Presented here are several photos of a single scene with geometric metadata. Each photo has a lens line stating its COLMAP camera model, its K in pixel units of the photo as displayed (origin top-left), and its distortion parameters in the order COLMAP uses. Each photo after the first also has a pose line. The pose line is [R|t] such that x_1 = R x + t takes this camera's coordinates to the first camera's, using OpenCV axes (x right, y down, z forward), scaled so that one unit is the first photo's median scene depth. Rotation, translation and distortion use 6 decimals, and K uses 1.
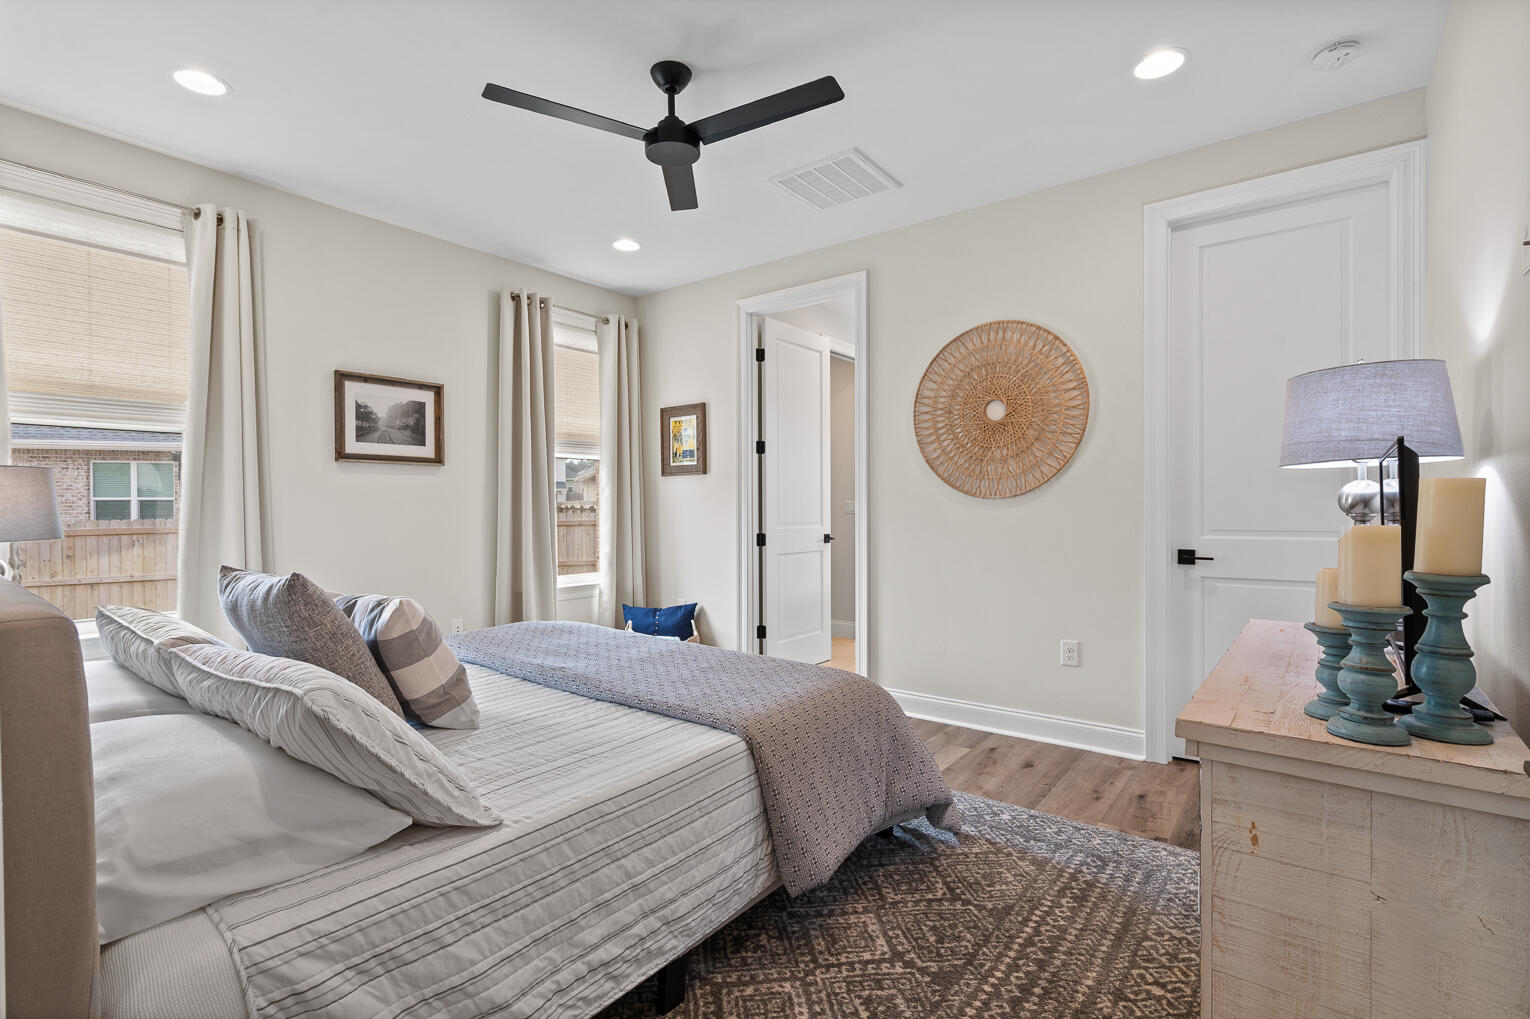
lens RADIAL K [[714.1, 0, 760.1], [0, 714.1, 513.0], [0, 0, 1]] dist [-0.005634, 0.001286]
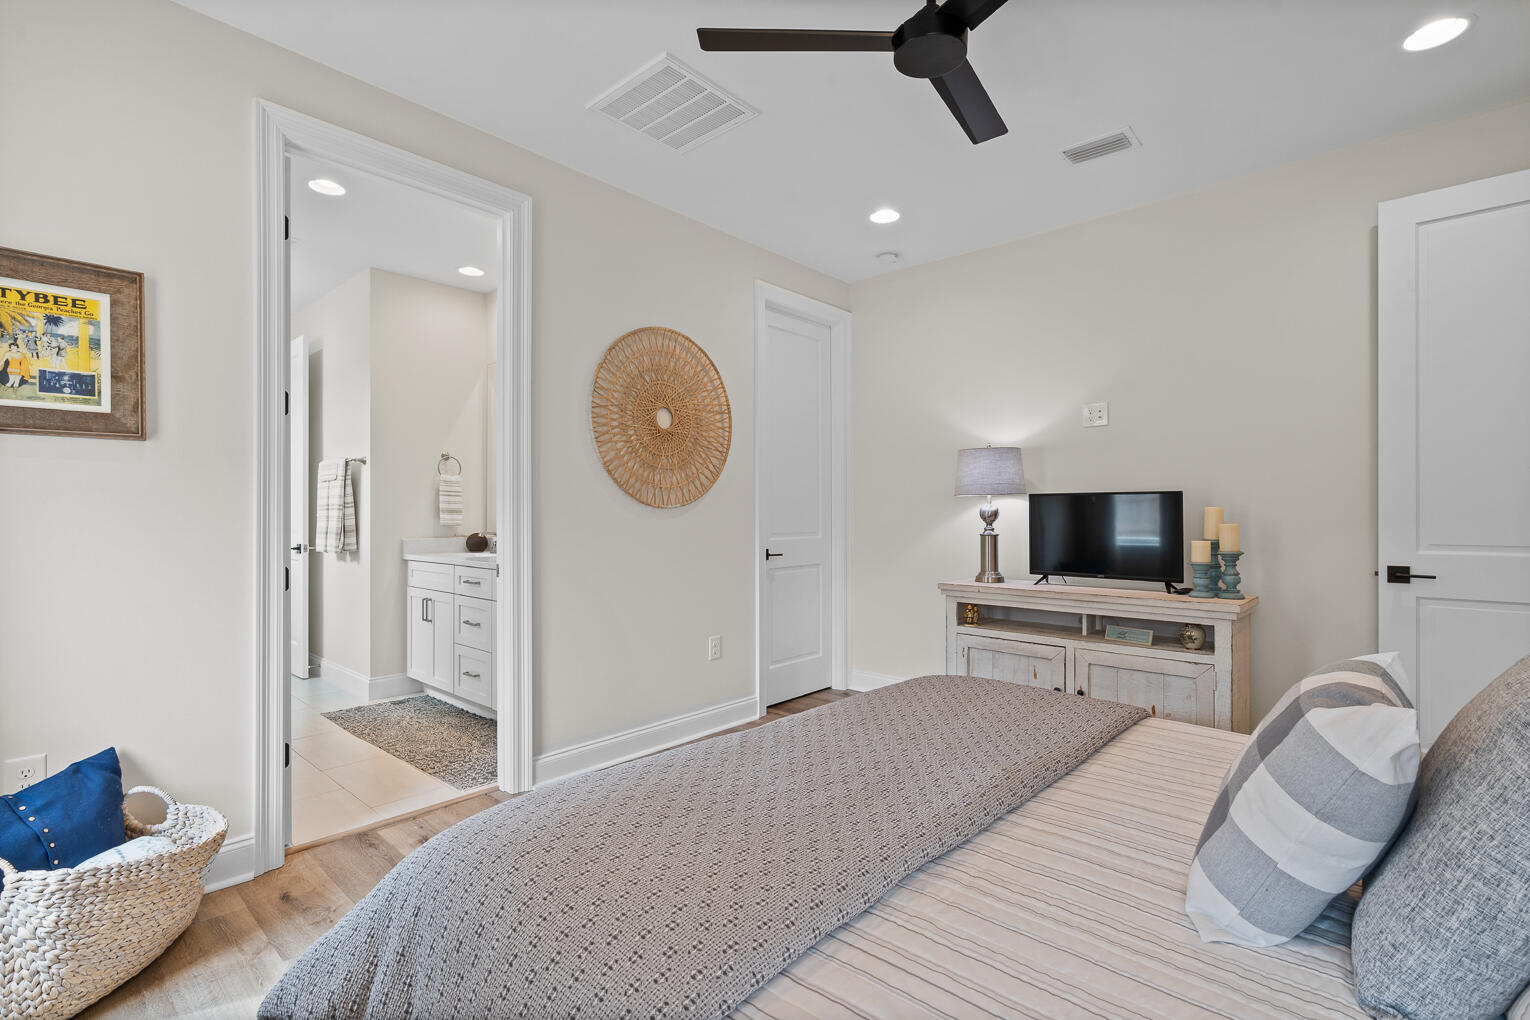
lens RADIAL K [[702.5, 0, 757.2], [0, 702.5, 517.0], [0, 0, 1]] dist [-0.008905, 0.003266]
pose [[0.073406, 0.000529, 0.997302, -0.622521], [0.008924, 0.999959, -0.001188, -0.006096], [-0.997262, 0.008987, 0.073398, 0.802441]]
